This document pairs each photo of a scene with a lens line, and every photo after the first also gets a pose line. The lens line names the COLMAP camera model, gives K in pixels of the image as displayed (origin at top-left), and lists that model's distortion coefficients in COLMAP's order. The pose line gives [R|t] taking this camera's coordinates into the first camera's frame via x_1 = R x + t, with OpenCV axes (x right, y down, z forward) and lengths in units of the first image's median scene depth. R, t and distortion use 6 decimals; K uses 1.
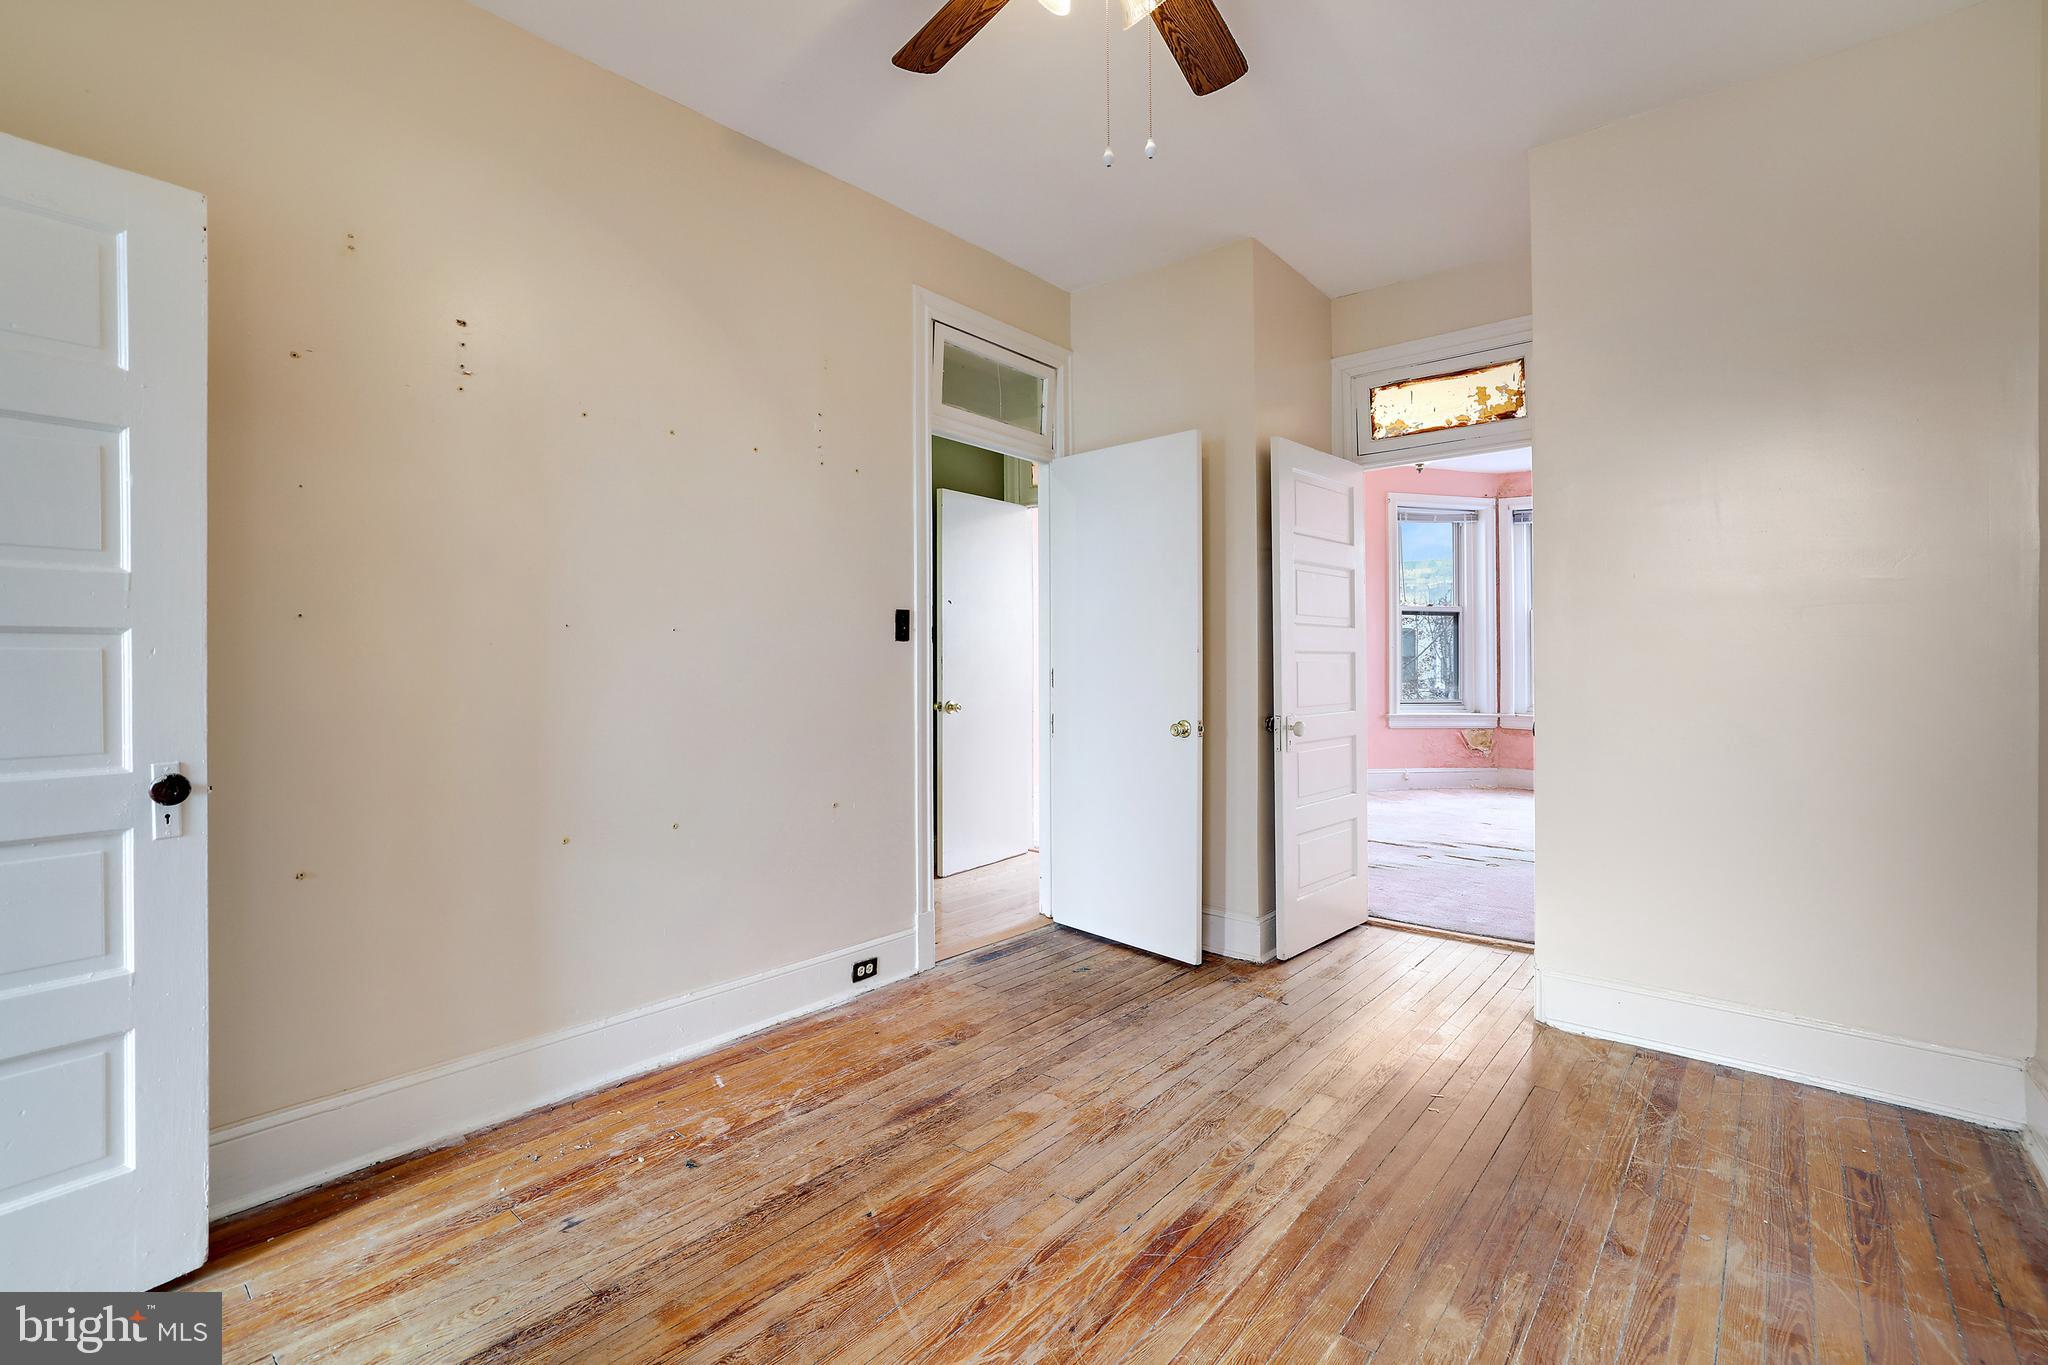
lens RADIAL K [[905.8, 0, 1025.5], [0, 905.8, 666.3], [0, 0, 1]] dist [-0.029442, 0.006018]
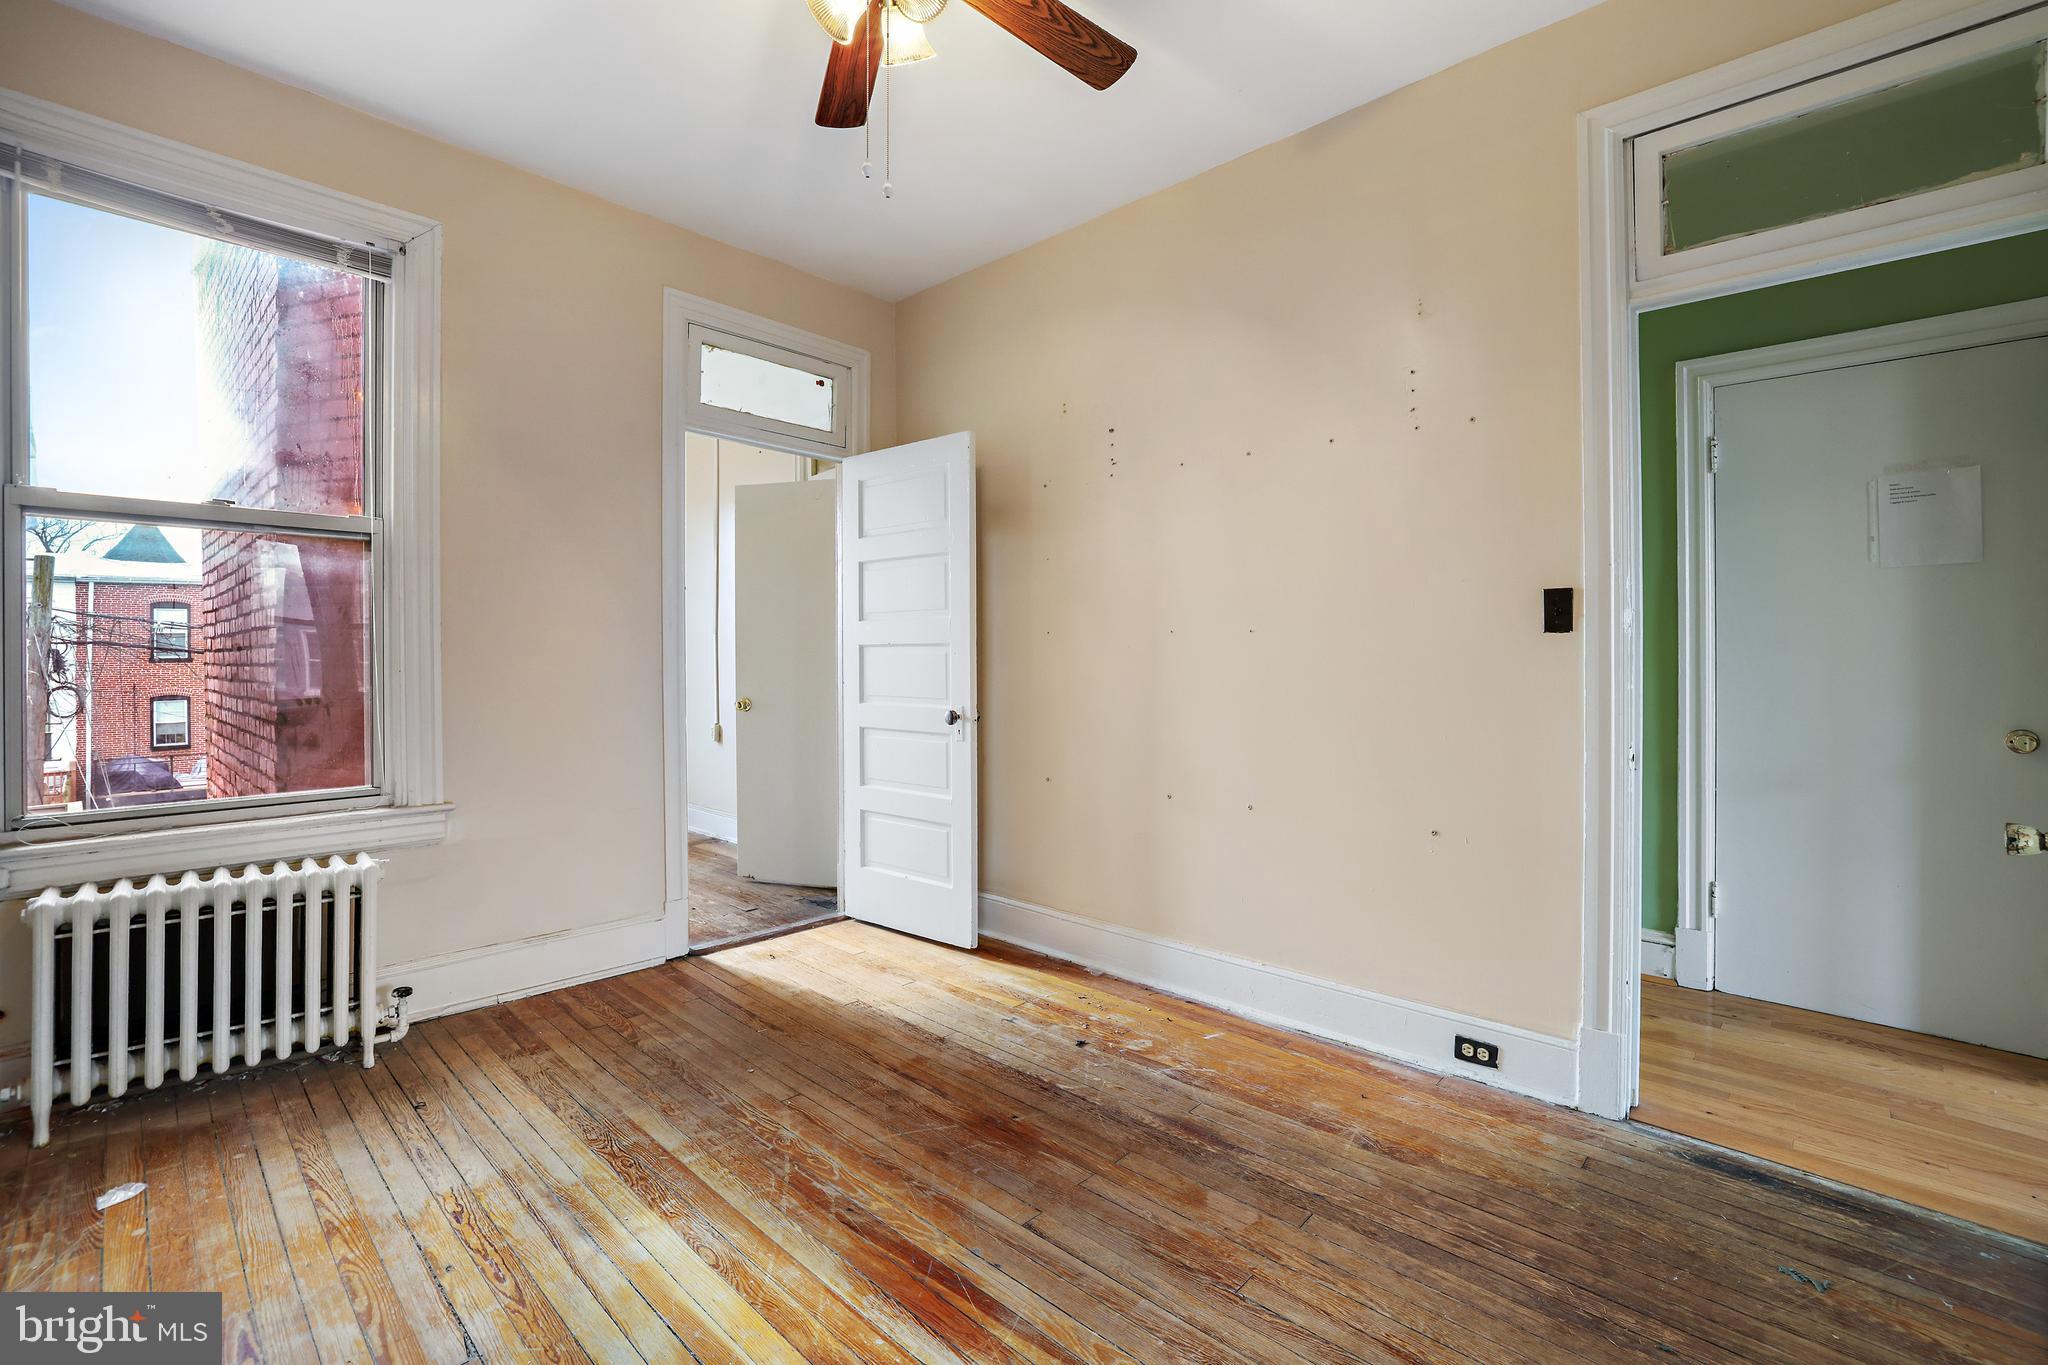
lens RADIAL K [[905.8, 0, 1016.5], [0, 905.8, 679.2], [0, 0, 1]] dist [-0.029442, 0.006018]
pose [[-0.053550, 0.023208, -0.998295, 0.839264], [-0.008855, 0.999680, 0.023715, -0.005251], [0.998526, 0.010110, -0.053328, 0.871459]]
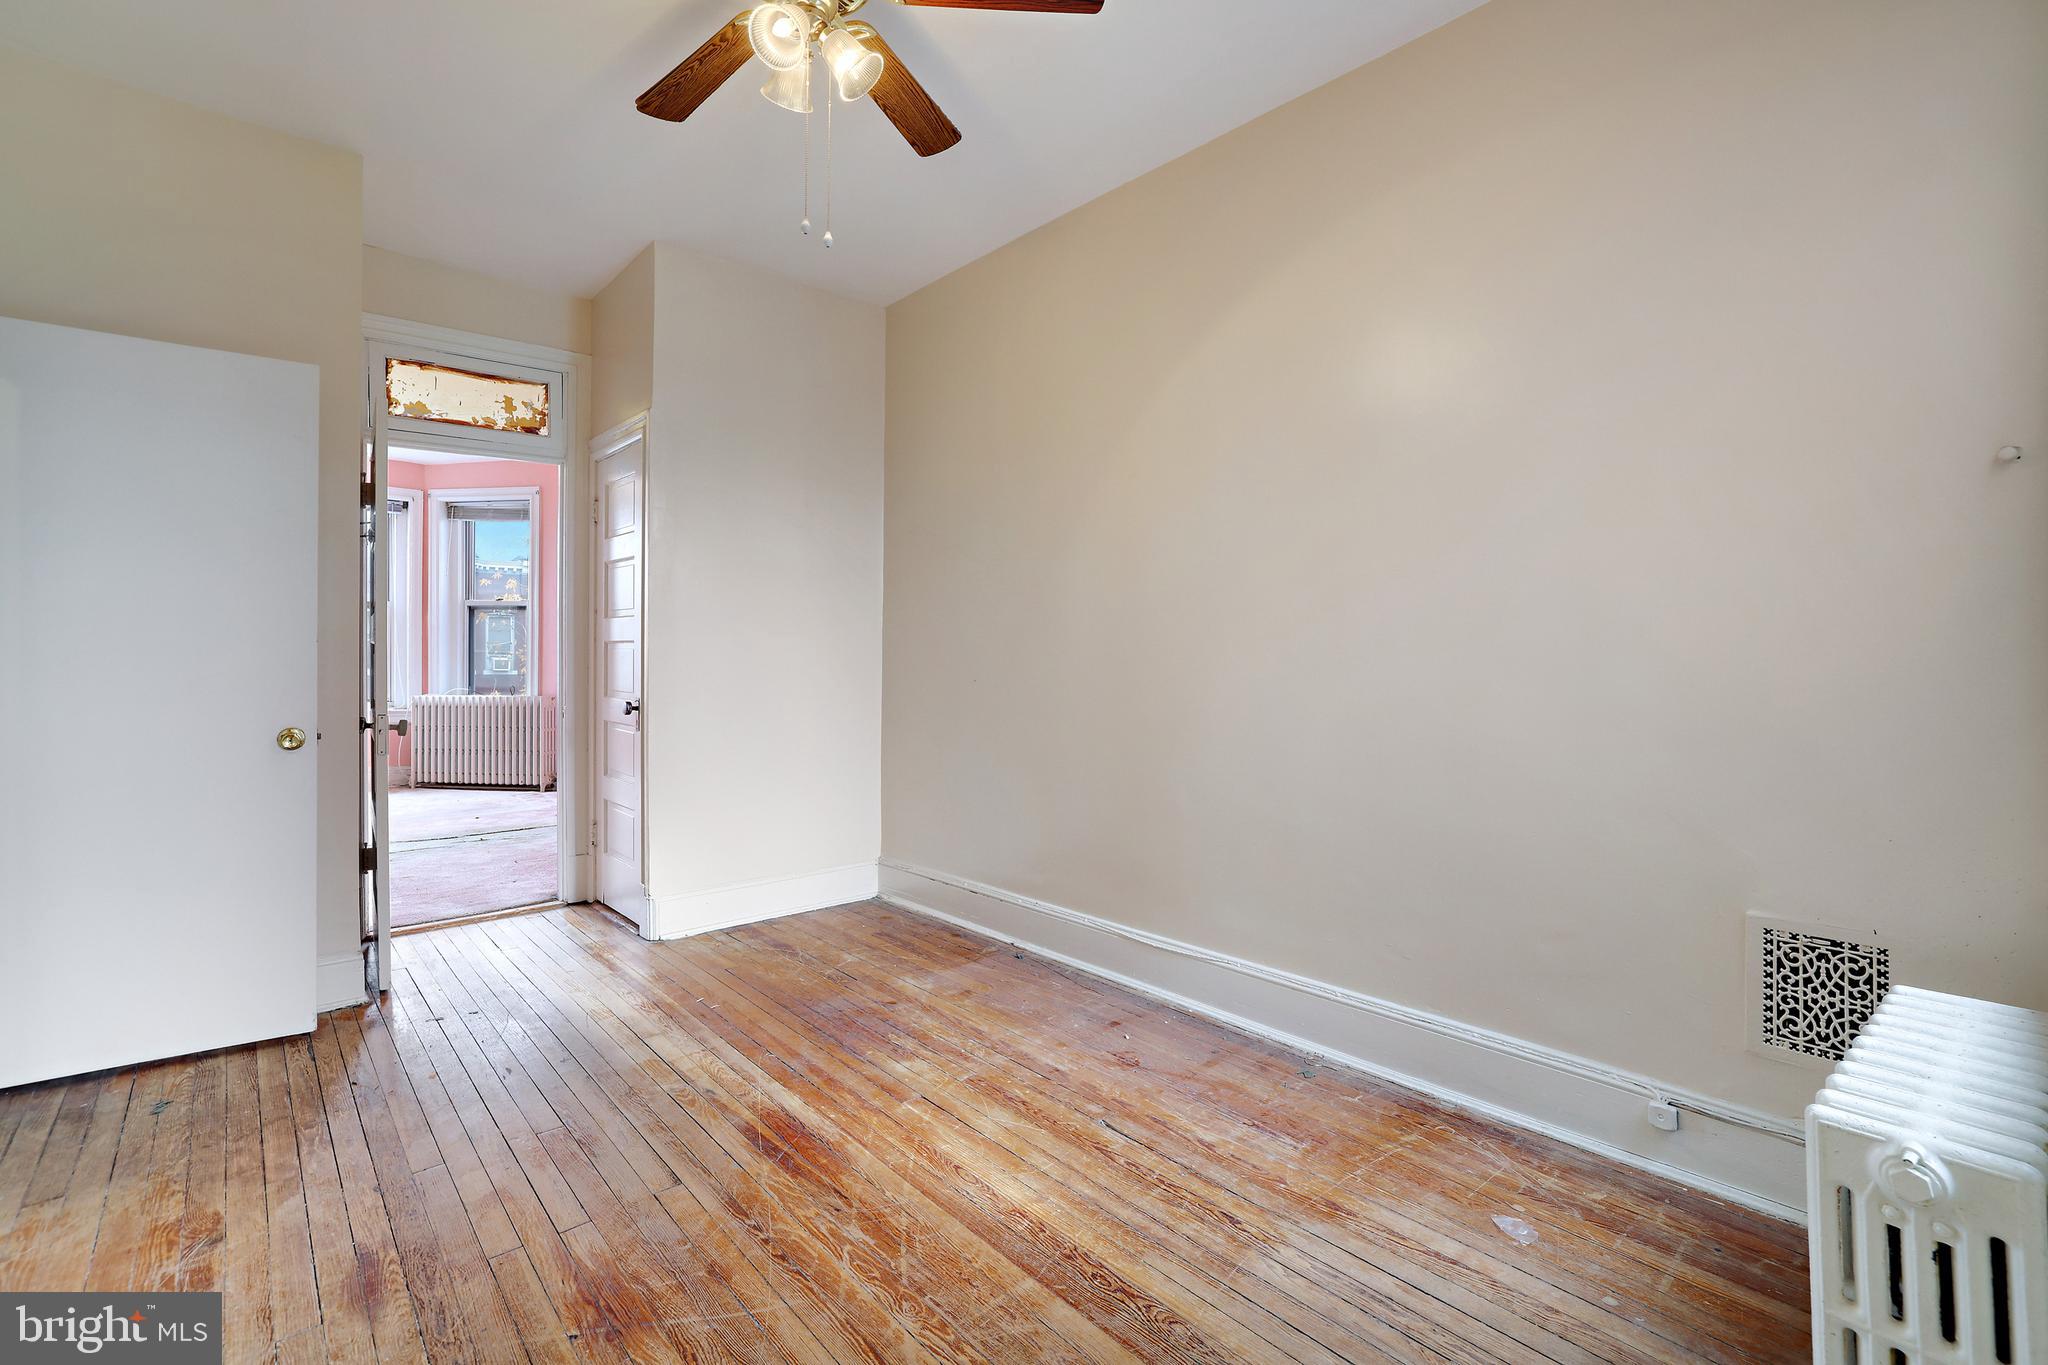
lens RADIAL K [[905.8, 0, 1014.4], [0, 905.8, 660.5], [0, 0, 1]] dist [-0.029442, 0.006018]
pose [[0.135479, -0.007868, 0.990749, -0.747489], [0.005576, 0.999959, 0.007178, -0.000996], [-0.990765, 0.004552, 0.135517, 0.406702]]
